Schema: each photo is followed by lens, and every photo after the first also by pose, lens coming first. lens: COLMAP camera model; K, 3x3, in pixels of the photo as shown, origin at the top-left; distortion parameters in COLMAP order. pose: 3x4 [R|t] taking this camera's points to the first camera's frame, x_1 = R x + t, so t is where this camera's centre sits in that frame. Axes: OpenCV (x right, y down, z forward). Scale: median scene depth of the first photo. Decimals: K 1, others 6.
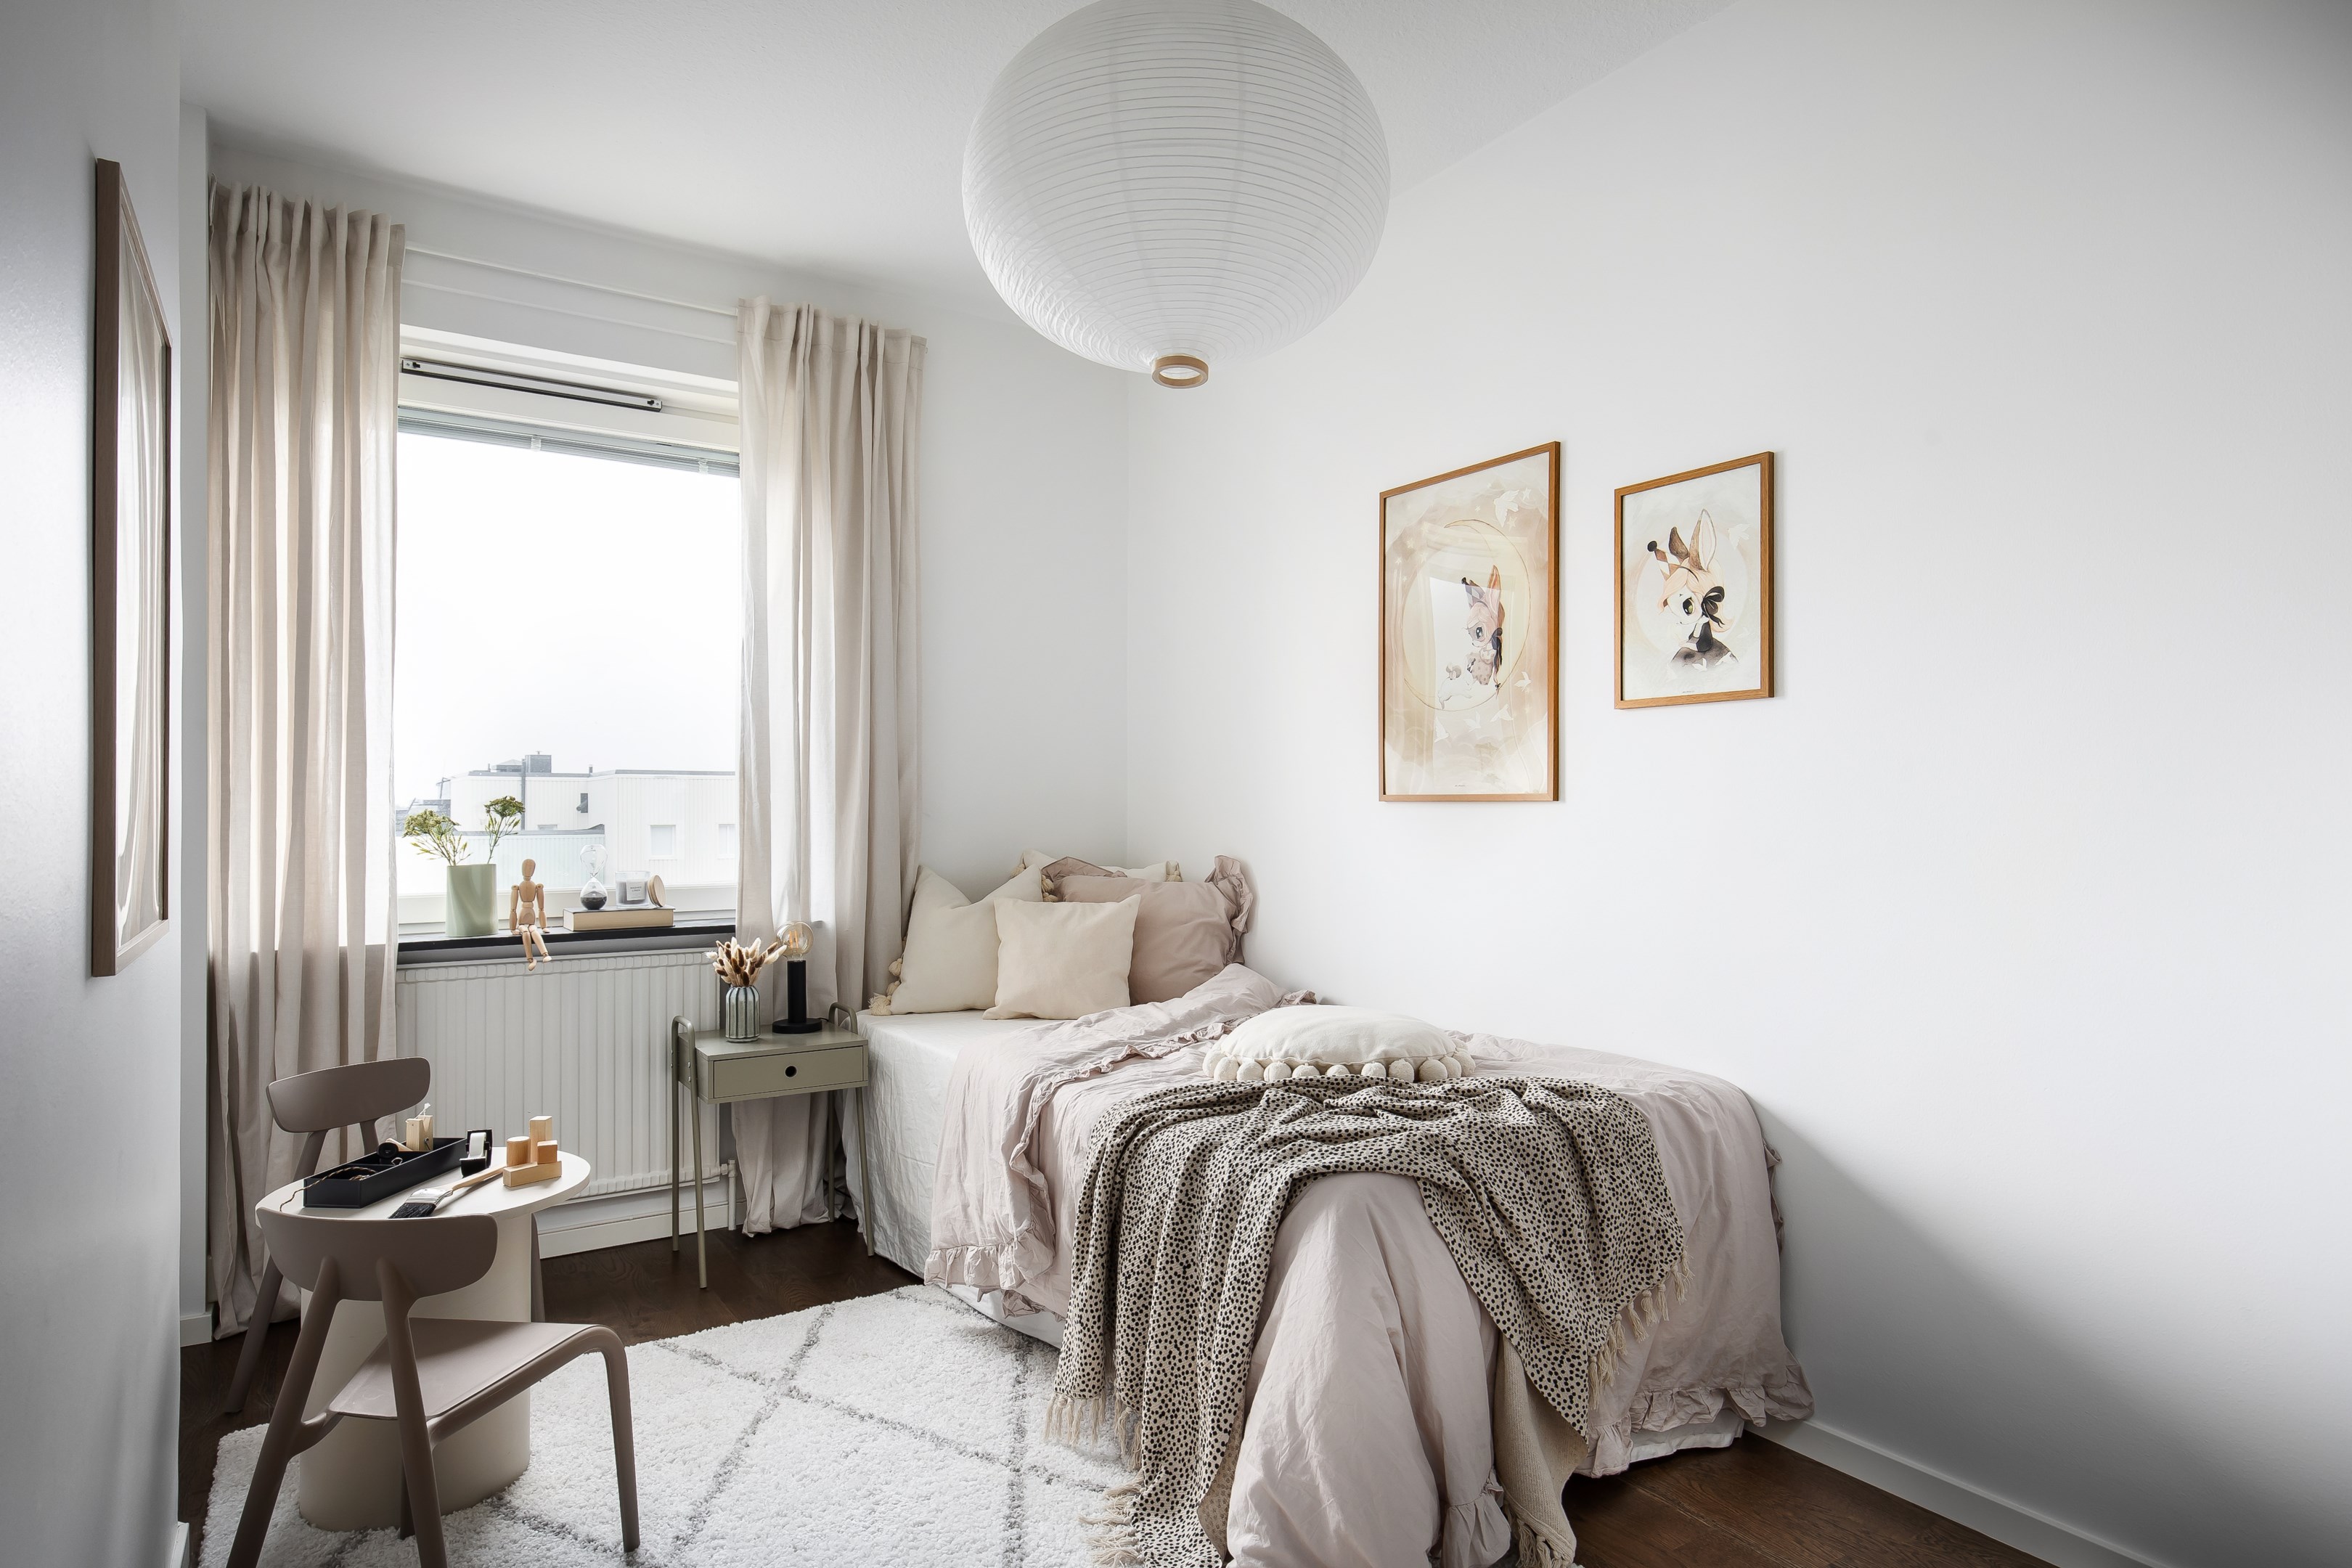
lens RADIAL K [[1313.2, 0, 1177.0], [0, 1313.2, 797.3], [0, 0, 1]] dist [0.010549, -0.001632]
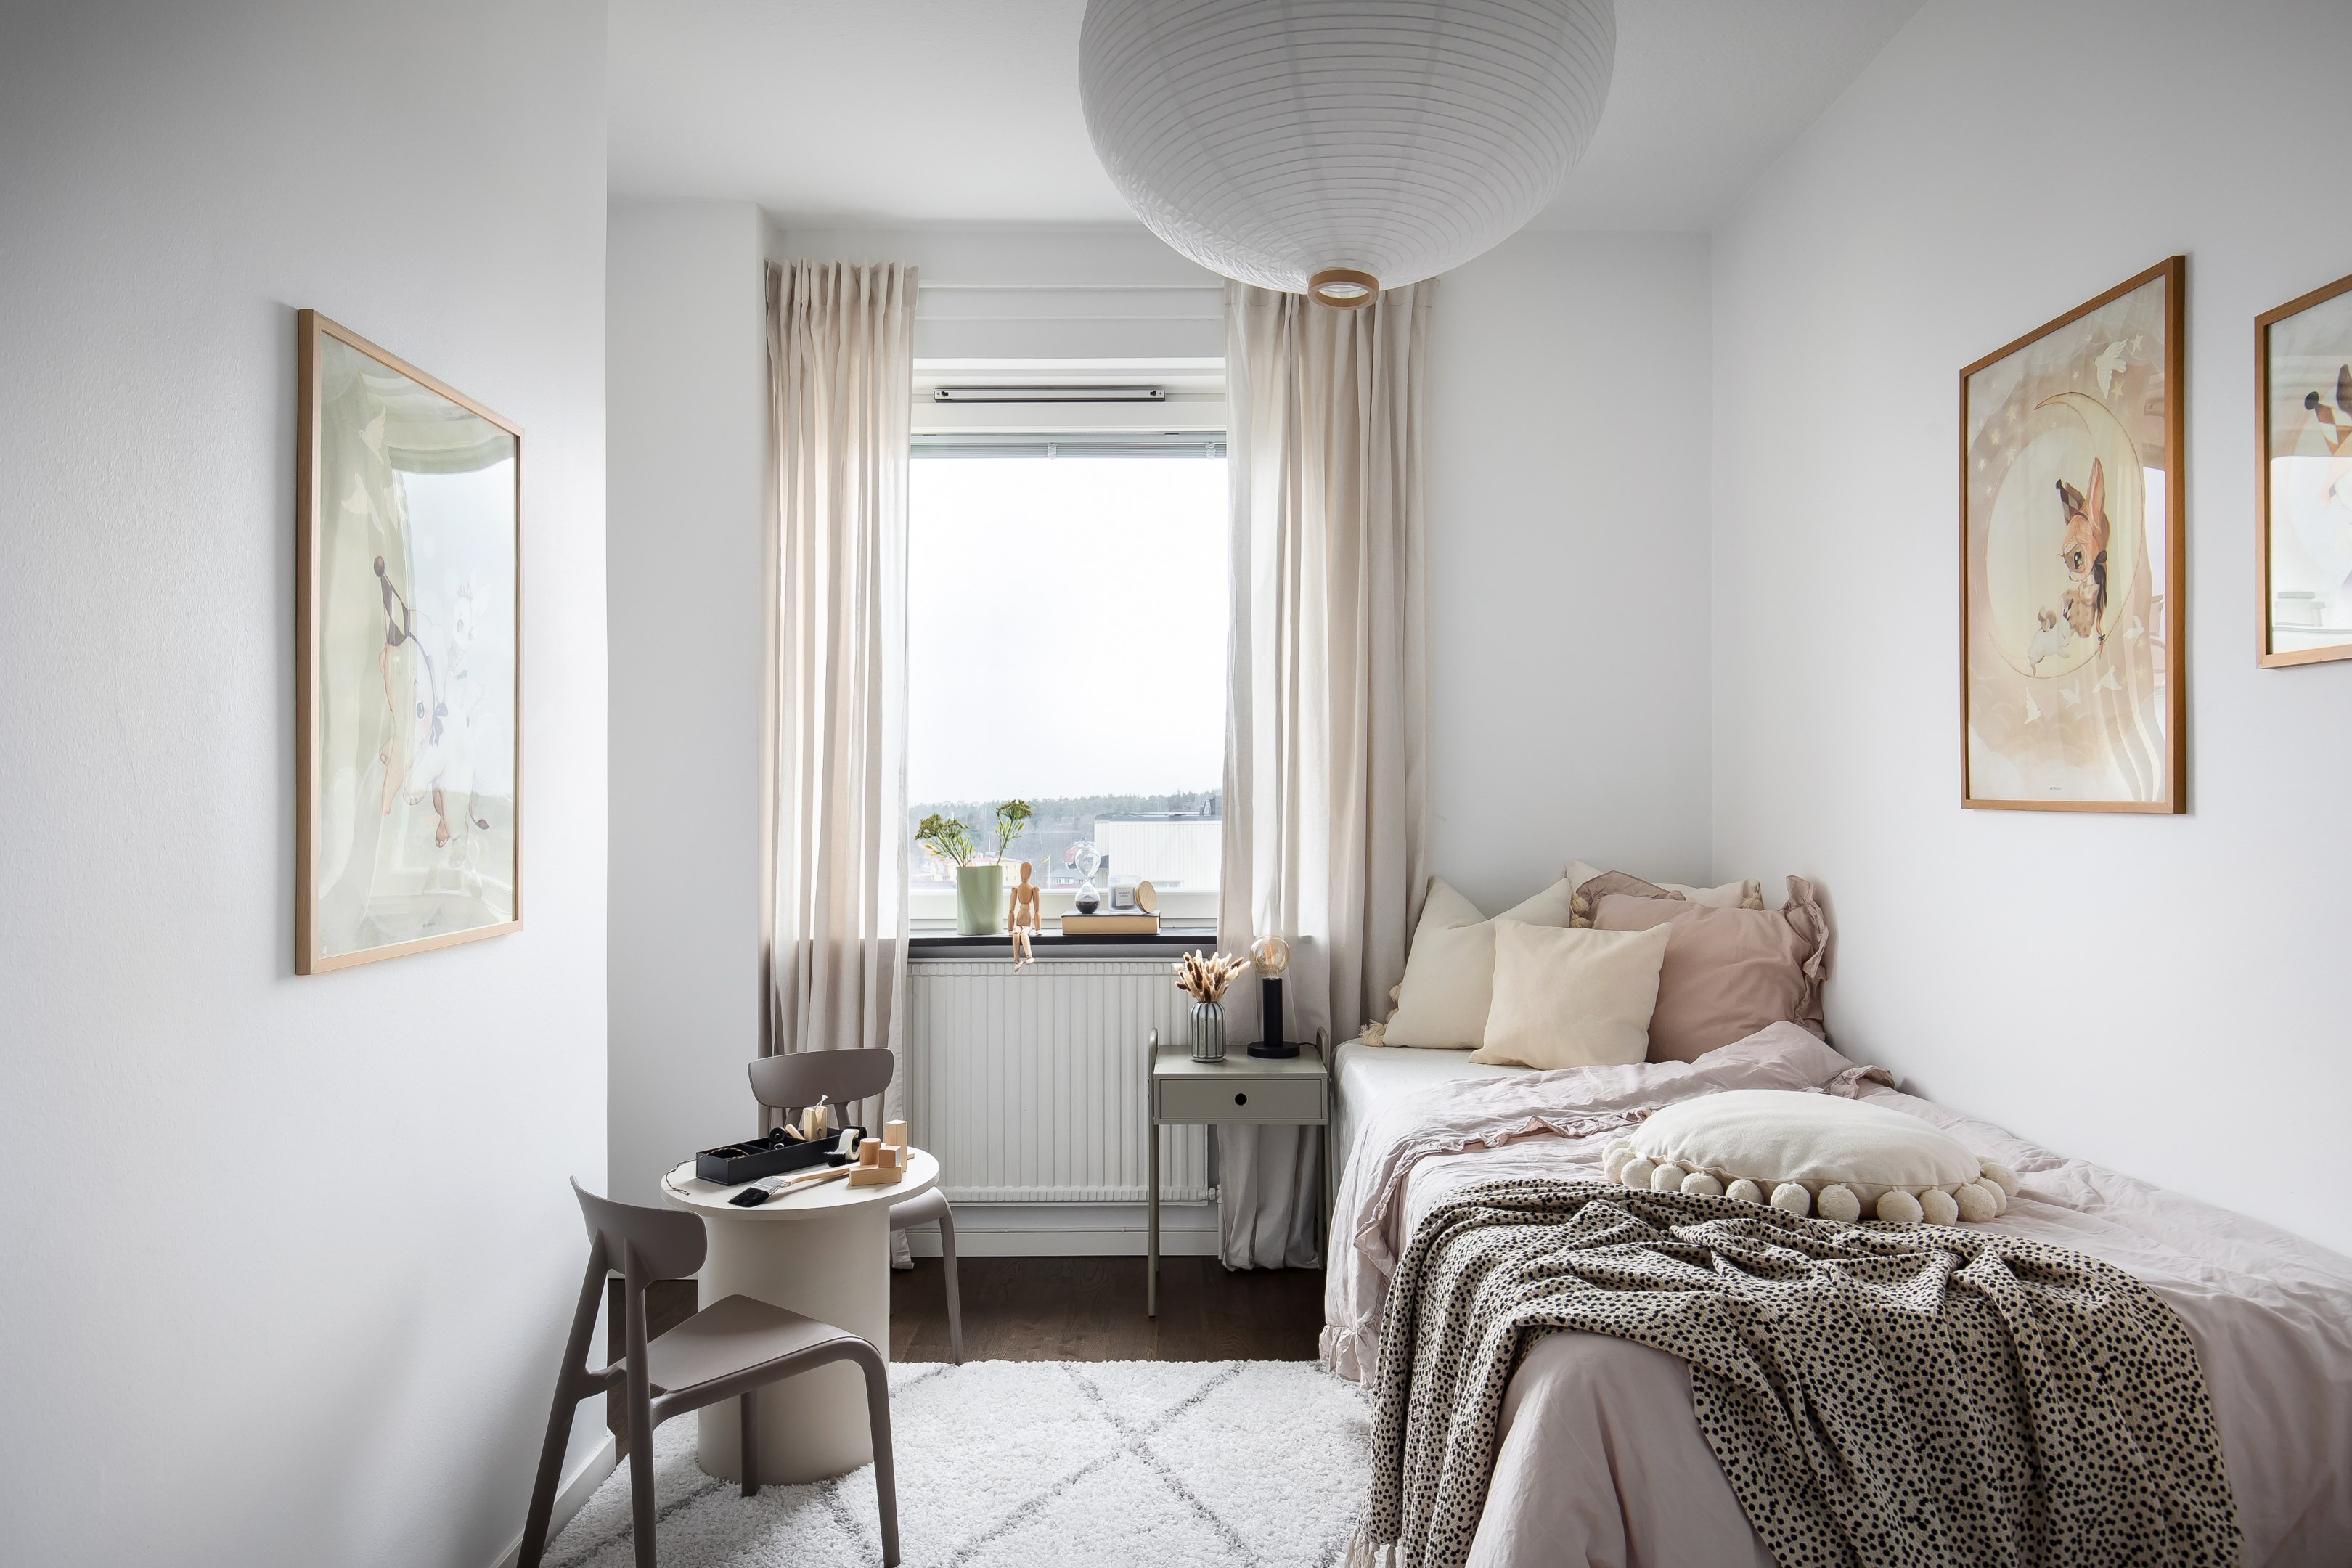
lens RADIAL K [[1469.0, 0, 1177.9], [0, 1469.0, 778.4], [0, 0, 1]] dist [-0.003372, 0.004076]
pose [[0.841224, -0.006960, -0.540642, 0.247861], [0.006120, 0.999976, -0.003350, -0.014239], [0.540652, -0.000490, 0.841246, 0.122122]]
